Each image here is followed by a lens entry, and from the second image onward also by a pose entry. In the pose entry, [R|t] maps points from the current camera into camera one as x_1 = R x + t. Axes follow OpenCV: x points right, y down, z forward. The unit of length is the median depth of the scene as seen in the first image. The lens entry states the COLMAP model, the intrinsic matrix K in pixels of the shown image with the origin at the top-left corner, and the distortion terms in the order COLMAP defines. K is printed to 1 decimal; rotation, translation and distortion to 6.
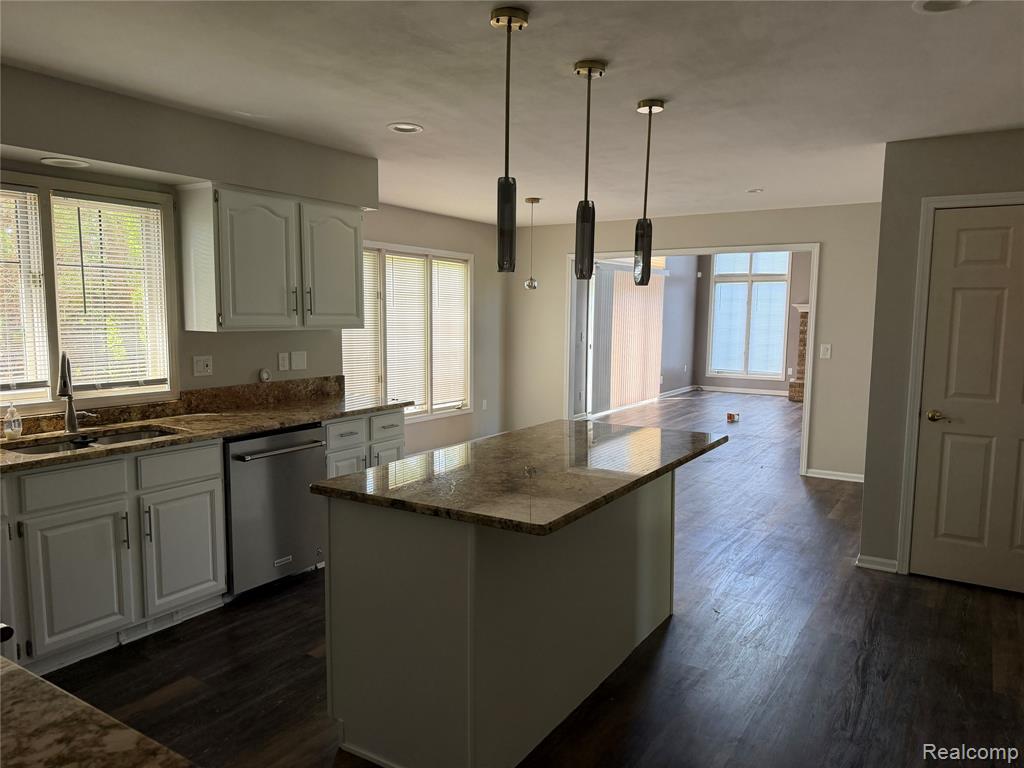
lens RADIAL K [[717.2, 0, 513.8], [0, 717.2, 389.6], [0, 0, 1]] dist [0.058500, -0.048329]
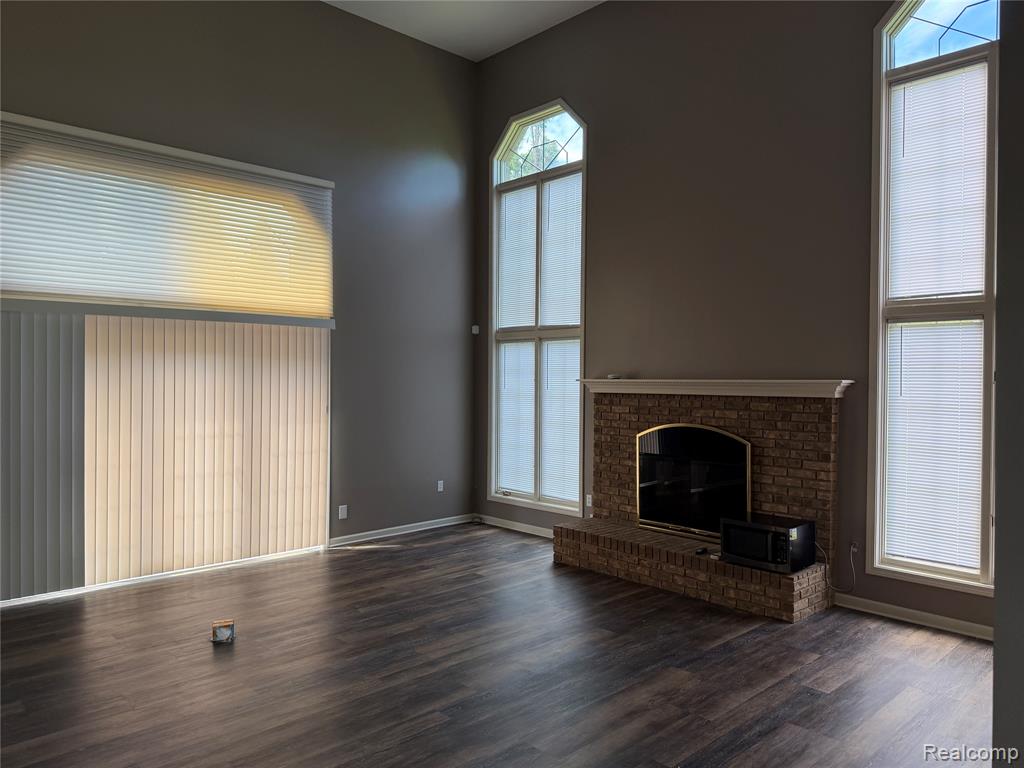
lens RADIAL K [[717.2, 0, 513.9], [0, 717.2, 388.0], [0, 0, 1]] dist [0.058500, -0.048329]
pose [[0.971601, -0.001806, -0.236617, 0.374733], [-0.021650, 0.995098, -0.096492, -0.046310], [0.235631, 0.098874, 0.966800, 0.375197]]
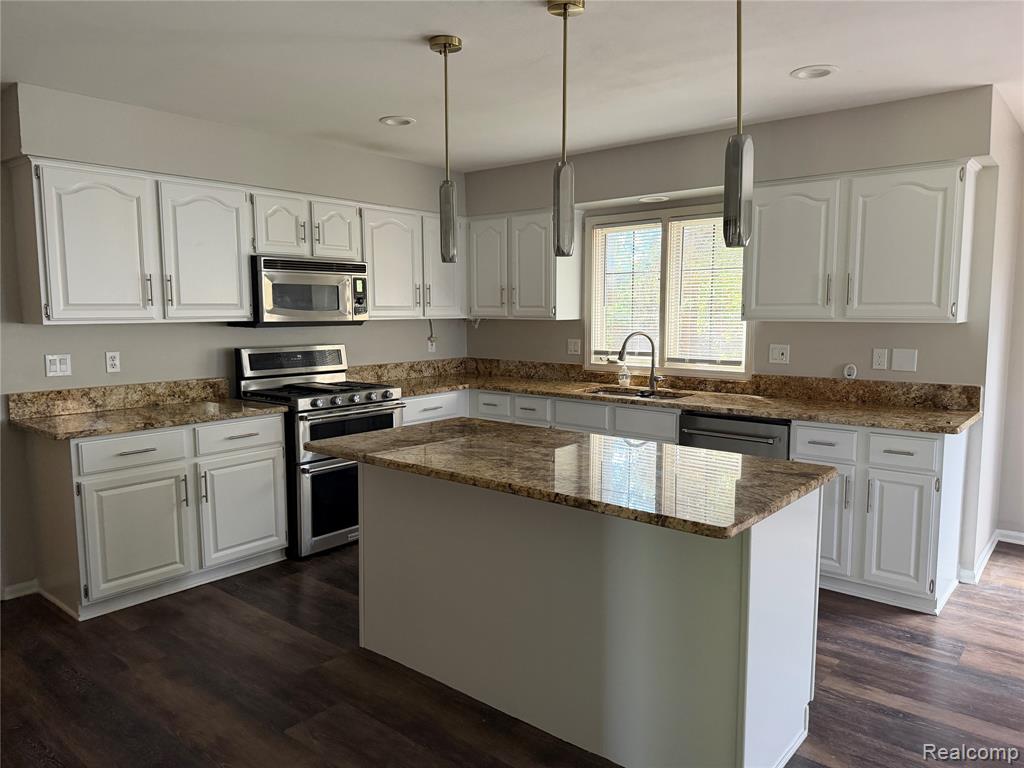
lens RADIAL K [[717.2, 0, 518.4], [0, 717.2, 390.6], [0, 0, 1]] dist [0.058500, -0.048329]
pose [[-0.122254, 0.108498, -0.986551, 0.760468], [-0.108834, 0.986547, 0.121984, -0.076151], [0.986514, 0.122283, -0.108801, 0.837623]]
